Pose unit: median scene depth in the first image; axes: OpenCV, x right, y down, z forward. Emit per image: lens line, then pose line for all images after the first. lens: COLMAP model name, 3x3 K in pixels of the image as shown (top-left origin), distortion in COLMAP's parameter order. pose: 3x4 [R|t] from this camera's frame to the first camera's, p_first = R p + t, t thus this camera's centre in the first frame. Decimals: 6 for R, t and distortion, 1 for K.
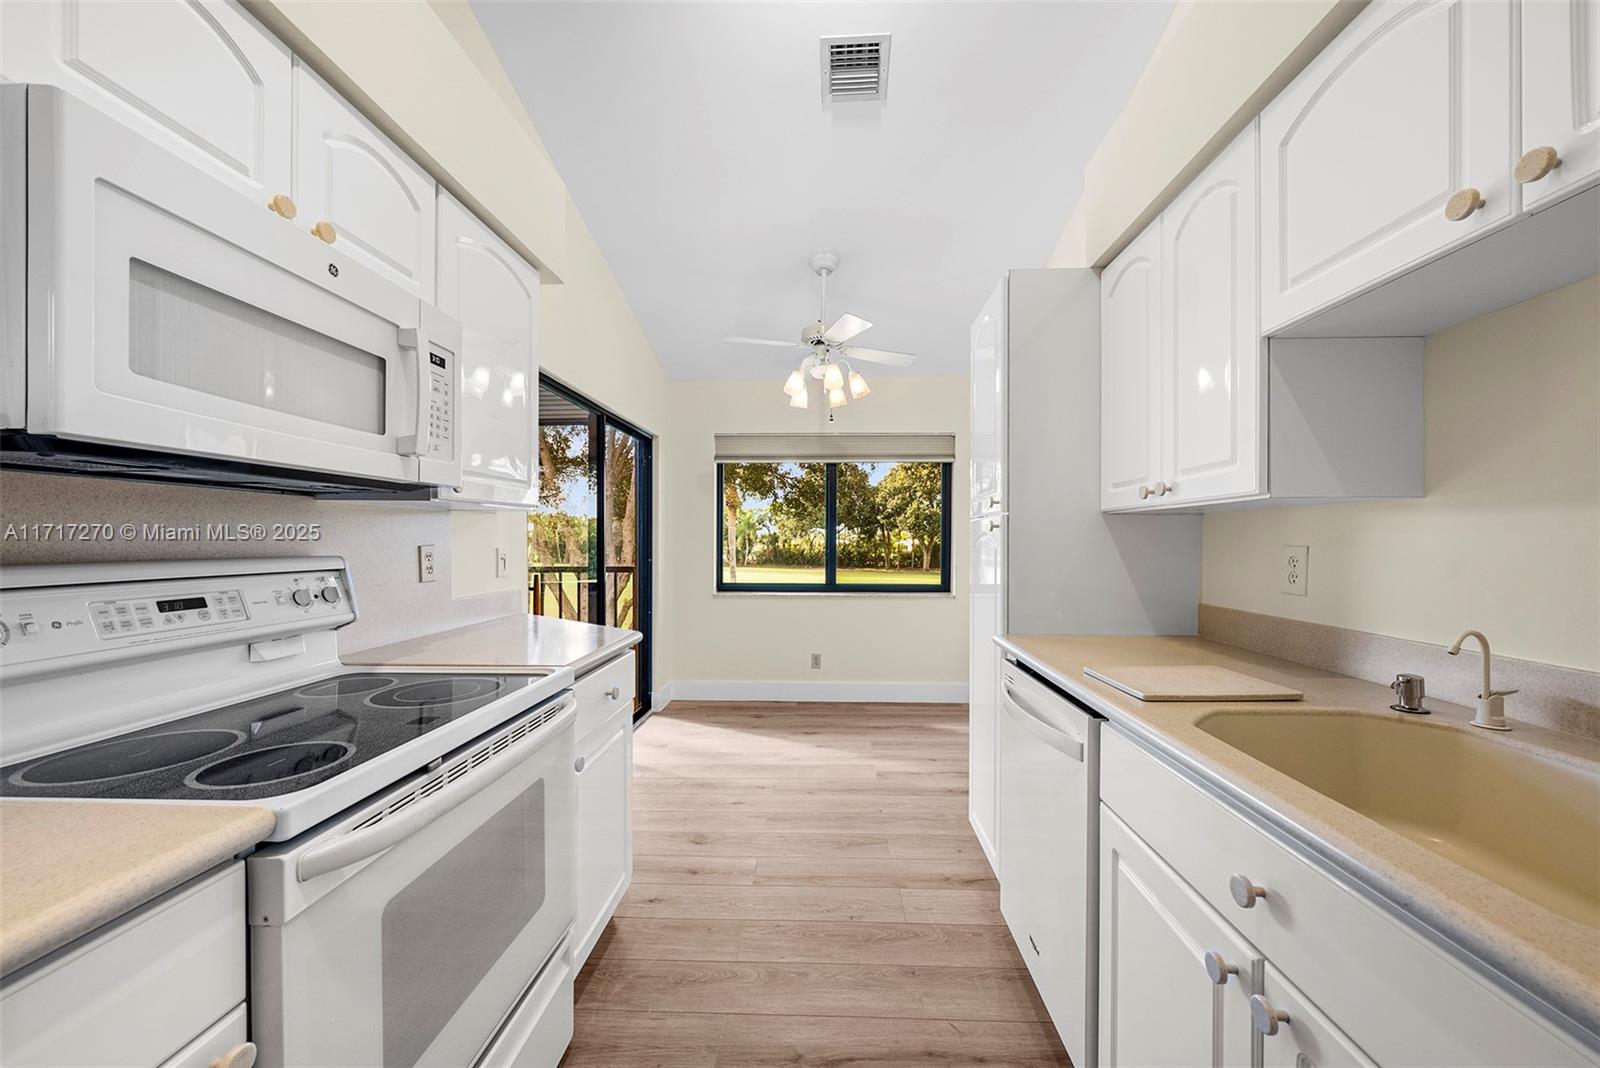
lens RADIAL K [[592.3, 0, 810.0], [0, 592.3, 544.4], [0, 0, 1]] dist [-0.000720, -0.000075]
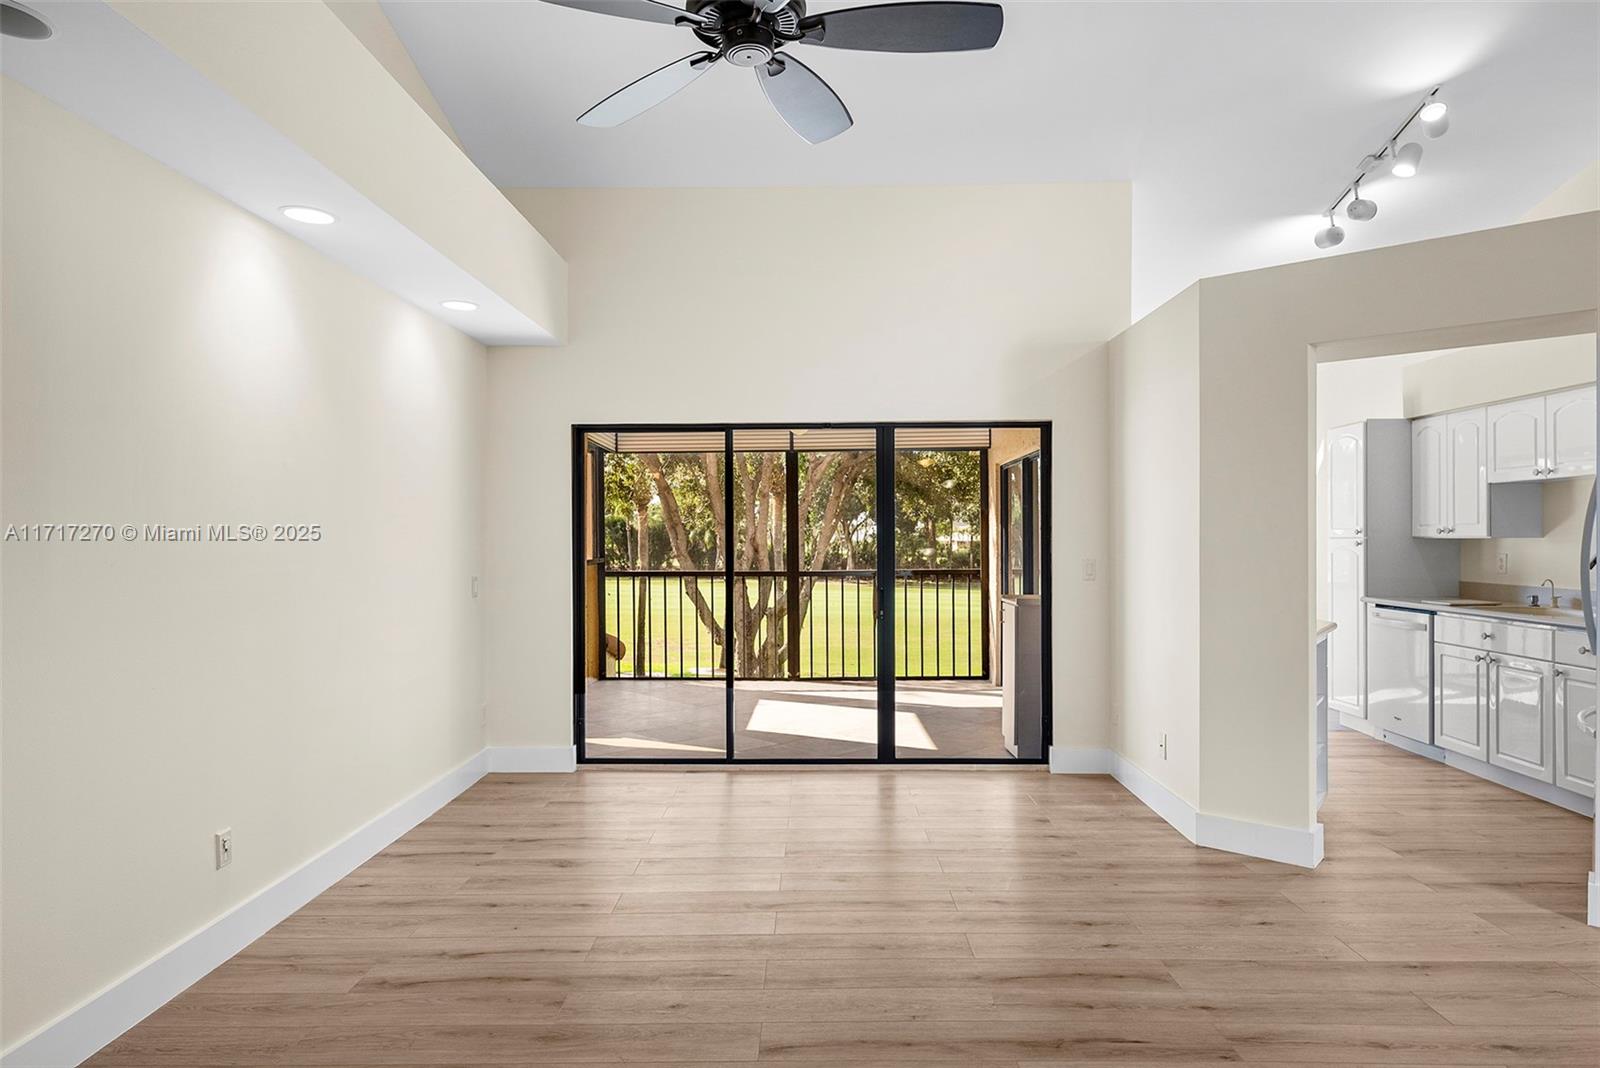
lens RADIAL K [[946.0, 0, 805.7], [0, 946.0, 540.4], [0, 0, 1]] dist [0.002681, 0.000662]
pose [[0.999705, -0.005940, 0.023530, -0.701794], [0.005986, 0.999980, -0.001847, -0.020510], [-0.023519, 0.001987, 0.999721, -0.929423]]
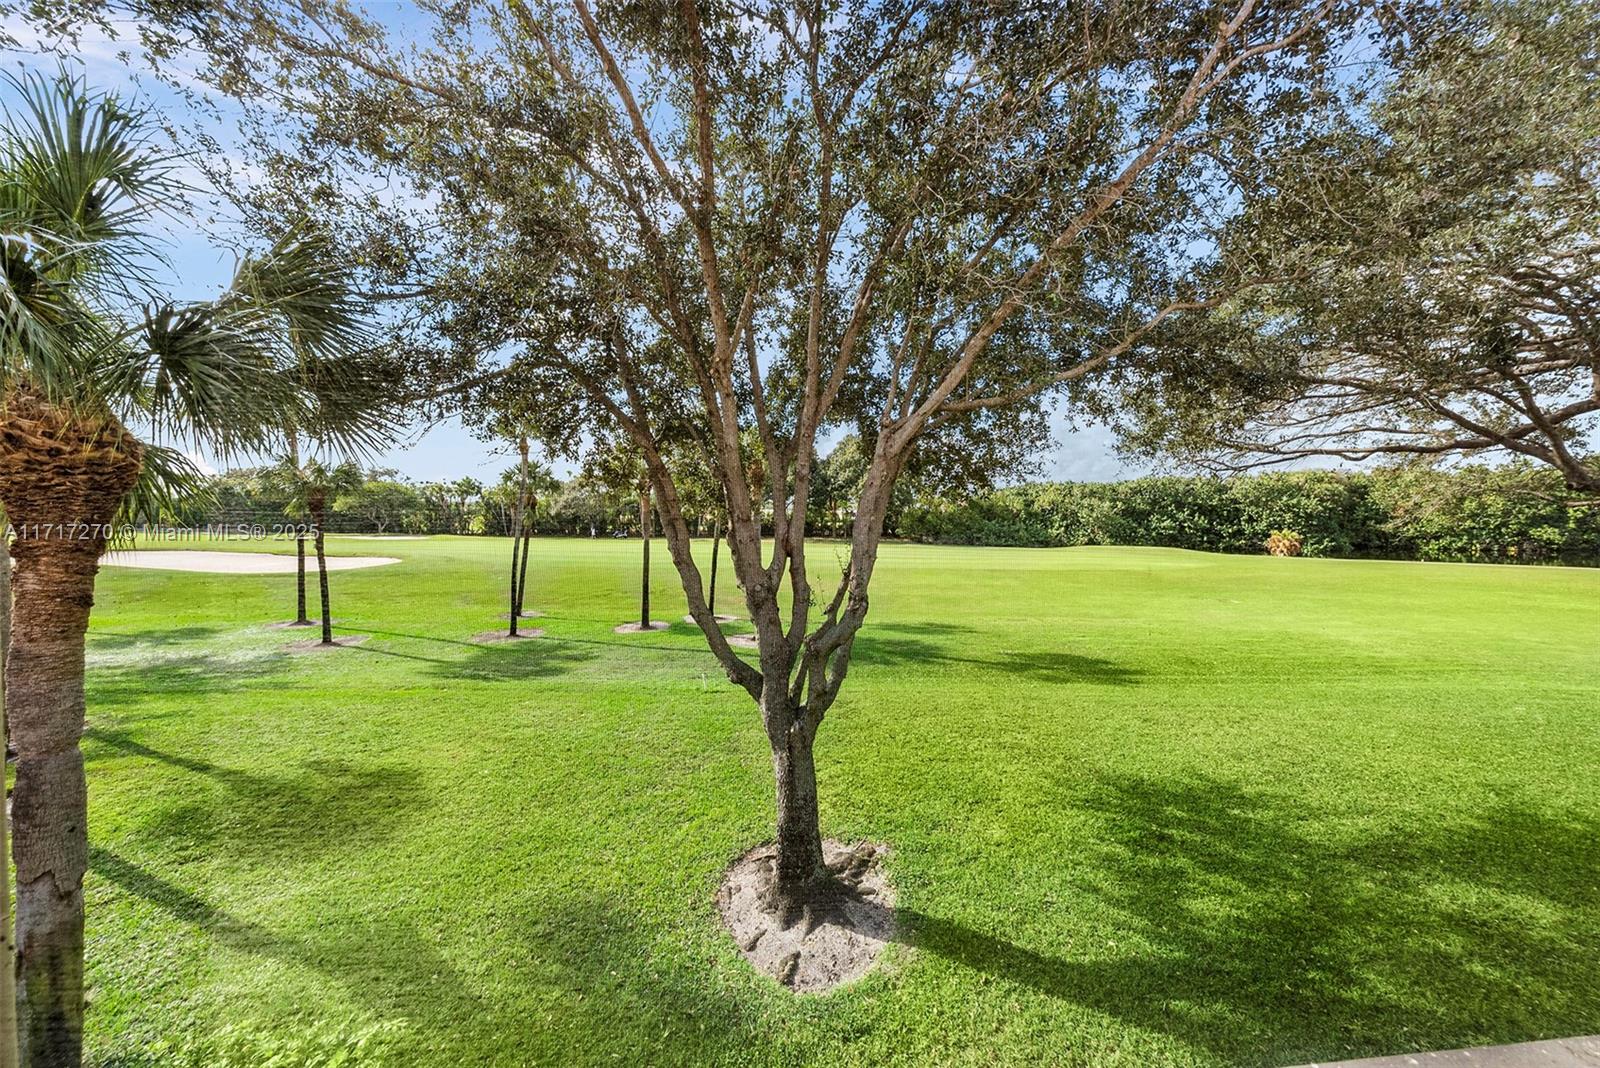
lens RADIAL K [[542.1, 0, 804.0], [0, 542.1, 530.9], [0, 0, 1]] dist [-0.002443, 0.000070]
pose [[0.992317, -0.013303, 0.123000, -0.904780], [0.009176, 0.999378, 0.034059, -0.091884], [-0.123377, -0.032669, 0.991822, 0.905241]]
